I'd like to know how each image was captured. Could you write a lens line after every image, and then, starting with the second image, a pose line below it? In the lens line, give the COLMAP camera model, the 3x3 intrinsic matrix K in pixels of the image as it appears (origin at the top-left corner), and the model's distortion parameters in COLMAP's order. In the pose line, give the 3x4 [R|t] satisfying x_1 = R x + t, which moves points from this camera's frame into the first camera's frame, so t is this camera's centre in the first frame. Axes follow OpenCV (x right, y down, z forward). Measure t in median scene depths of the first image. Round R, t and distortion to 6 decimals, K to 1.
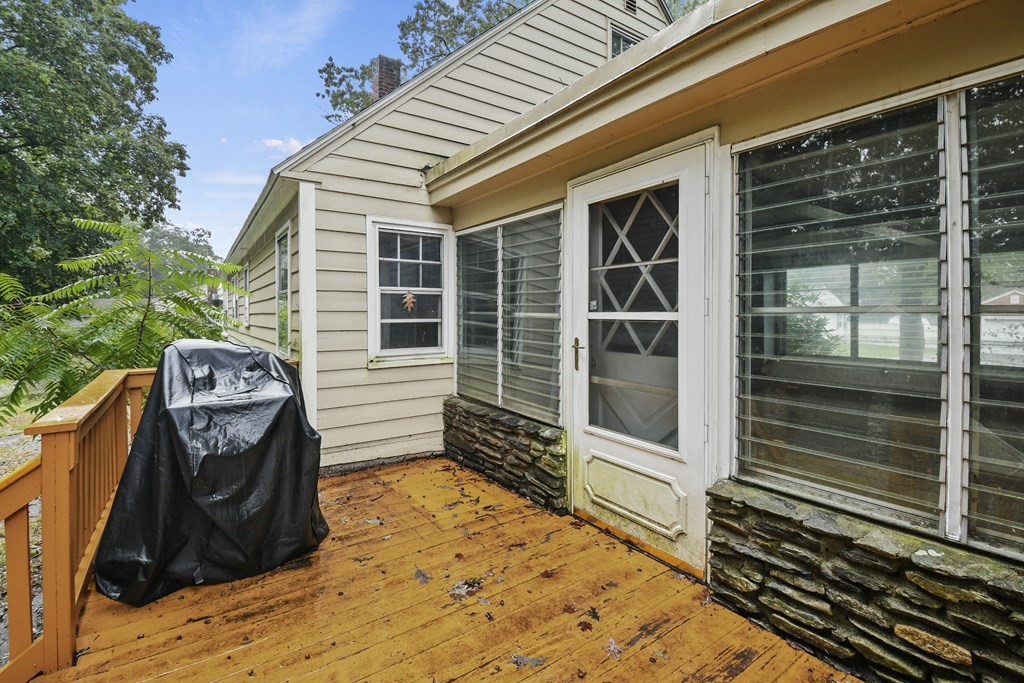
lens RADIAL K [[467.0, 0, 502.7], [0, 467.0, 339.2], [0, 0, 1]] dist [-0.000882, -0.009233]
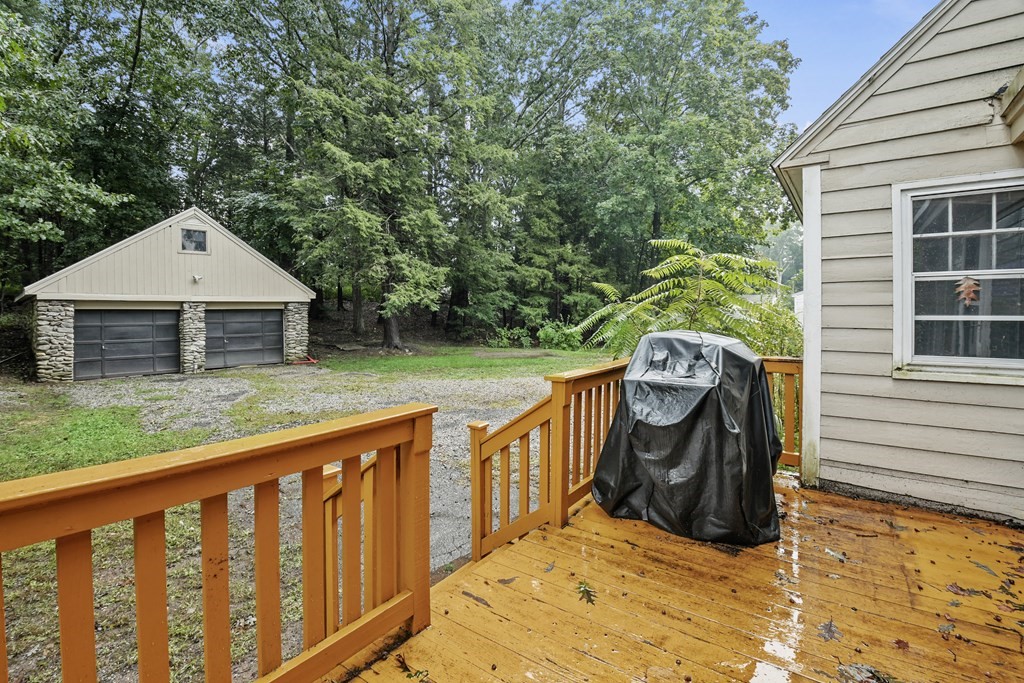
lens RADIAL K [[467.0, 0, 502.7], [0, 467.0, 339.2], [0, 0, 1]] dist [-0.000882, -0.009233]
pose [[0.329568, 0.059520, -0.942254, 0.245041], [-0.046128, 0.997834, 0.046896, -0.008557], [0.943004, 0.028009, 0.331600, 0.118454]]
